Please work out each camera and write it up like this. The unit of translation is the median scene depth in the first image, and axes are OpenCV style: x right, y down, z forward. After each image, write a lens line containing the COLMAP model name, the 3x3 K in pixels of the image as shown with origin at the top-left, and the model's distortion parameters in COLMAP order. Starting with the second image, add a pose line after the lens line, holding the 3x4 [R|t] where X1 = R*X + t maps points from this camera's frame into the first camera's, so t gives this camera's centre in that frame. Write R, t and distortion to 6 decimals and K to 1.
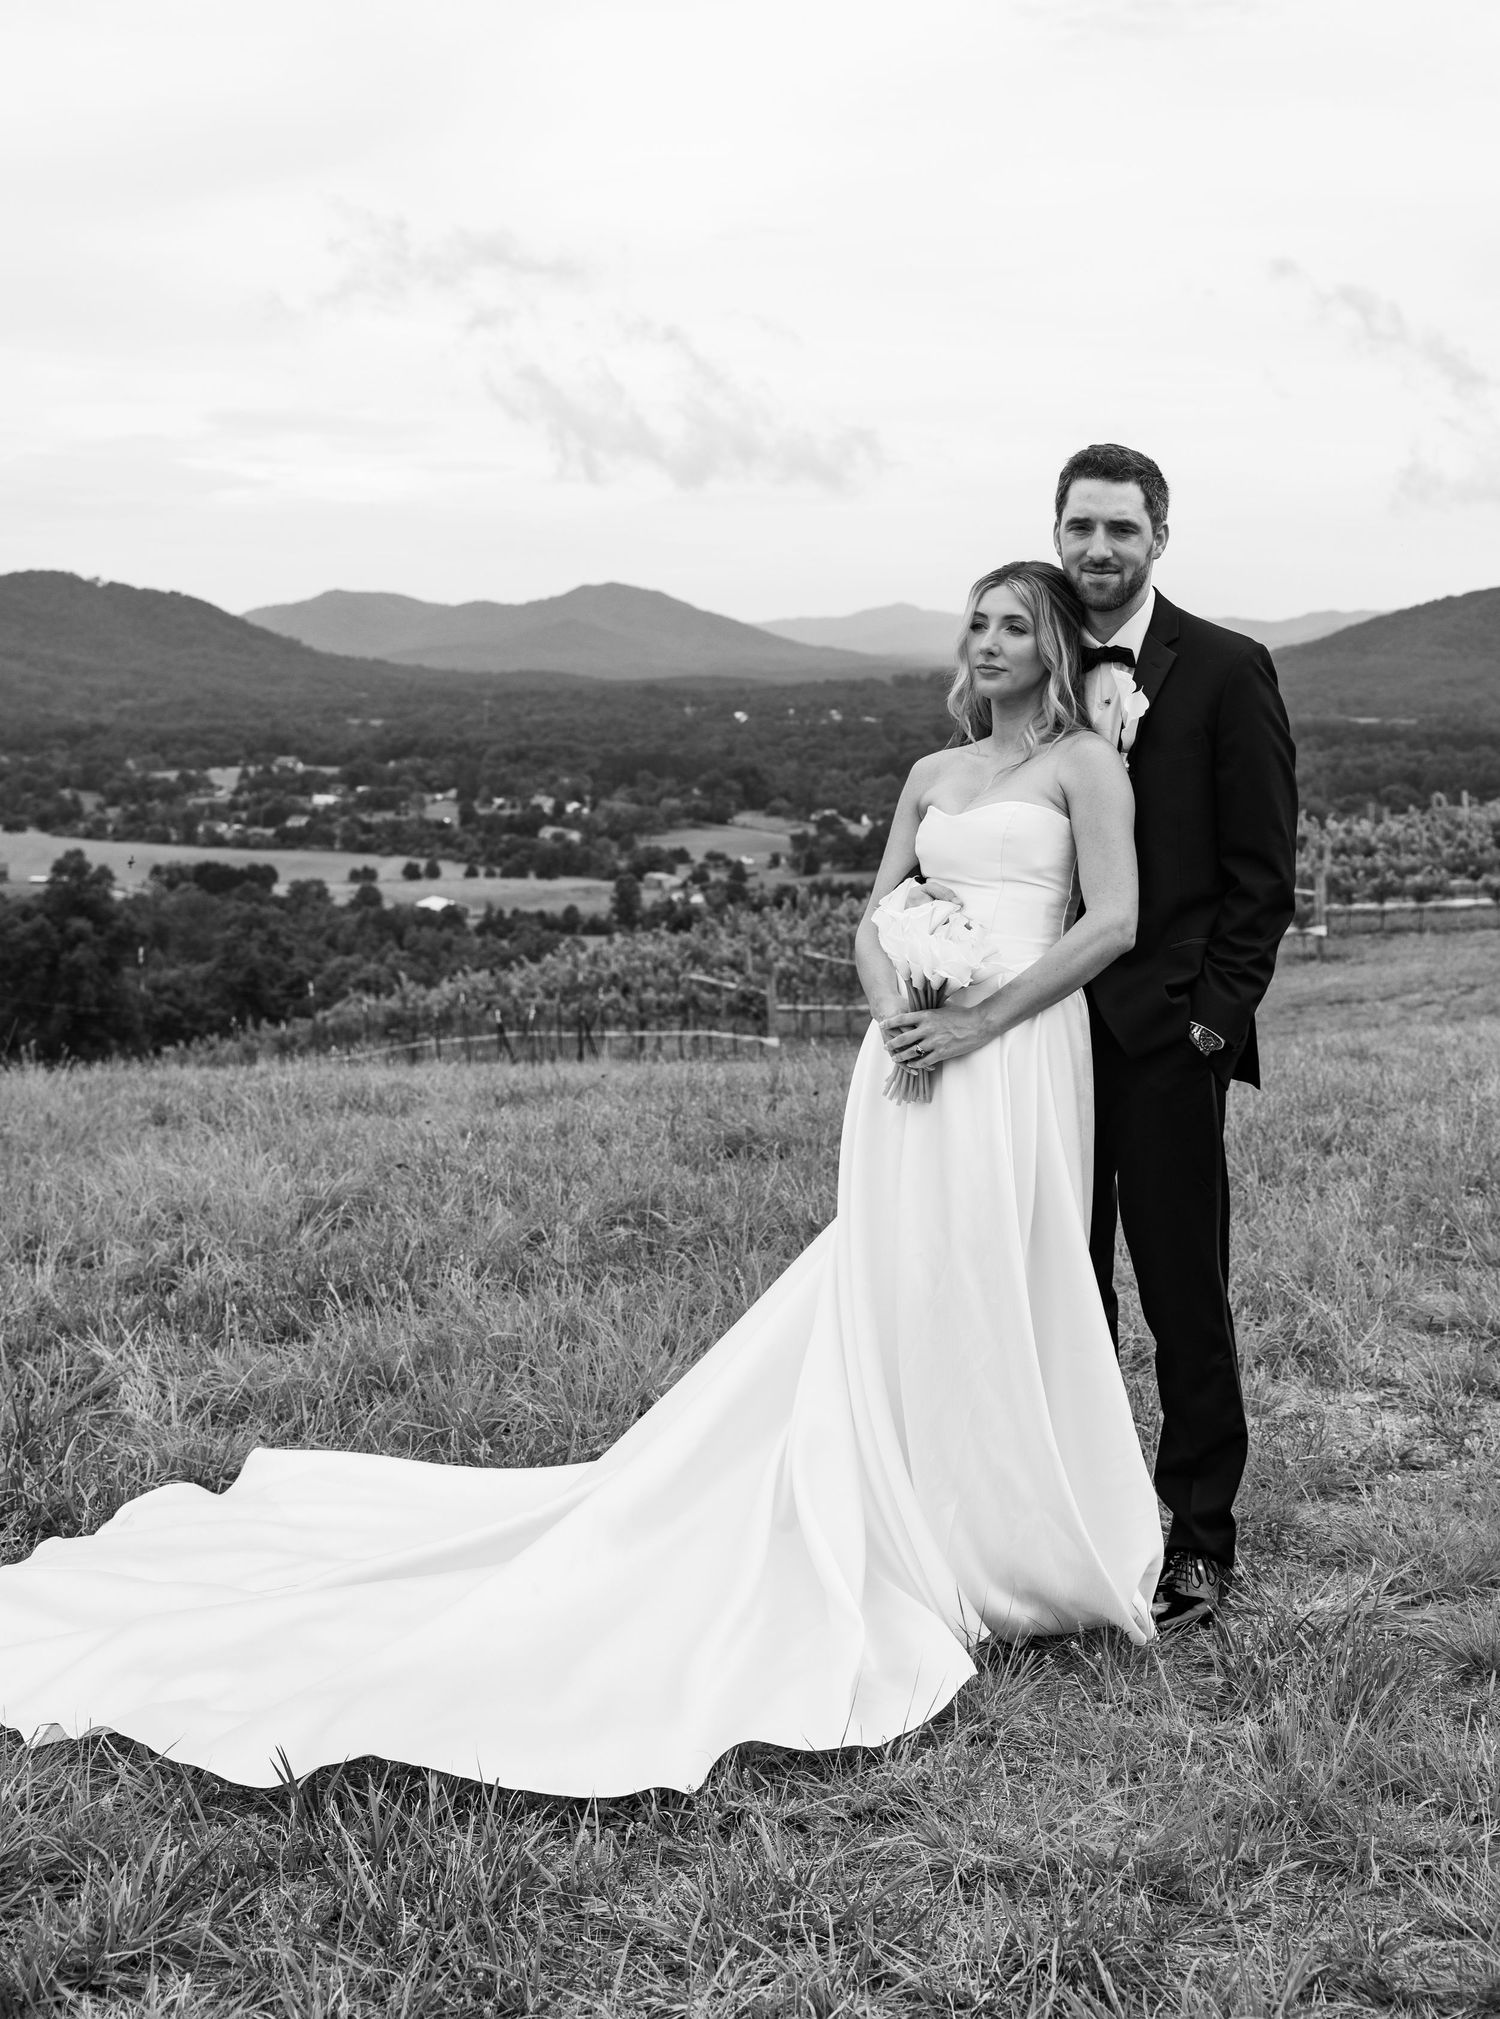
lens RADIAL K [[2108.1, 0, 793.7], [0, 2108.1, 982.4], [0, 0, 1]] dist [-0.012726, 0.000000]
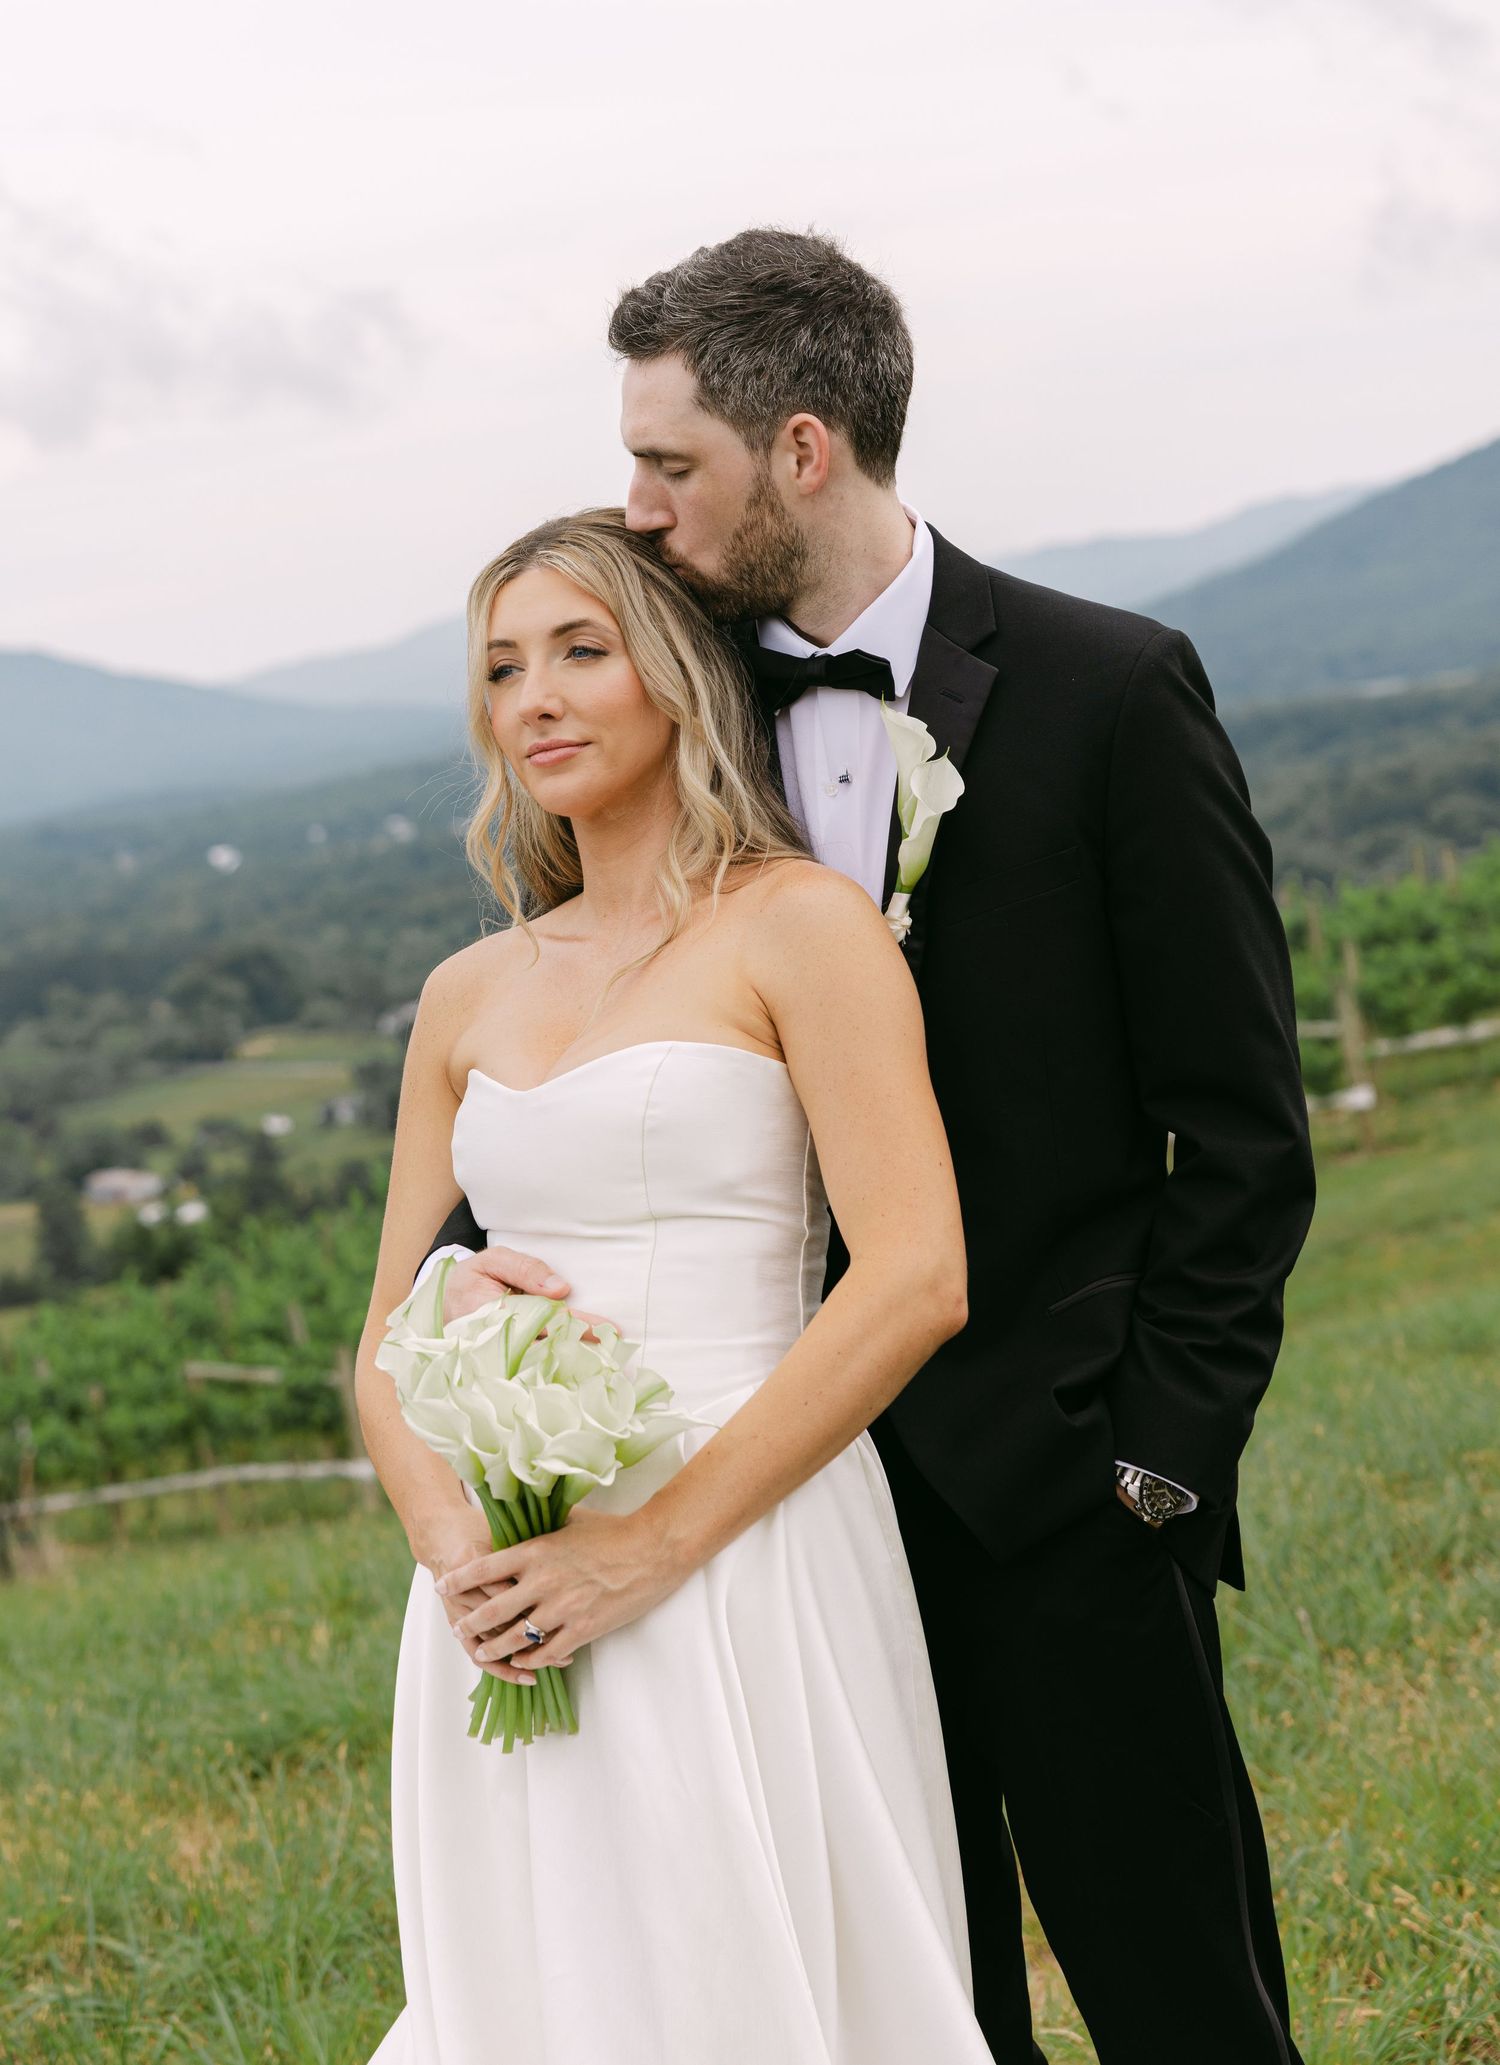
lens RADIAL K [[2722.6, 0, 742.6], [0, 2722.6, 1040.8], [0, 0, 1]] dist [-0.055048, 0.000000]
pose [[0.987570, -0.155280, 0.024380, 0.092195], [0.155320, 0.987864, 0.000269, -0.069657], [-0.024126, 0.003521, 0.999703, 0.360156]]
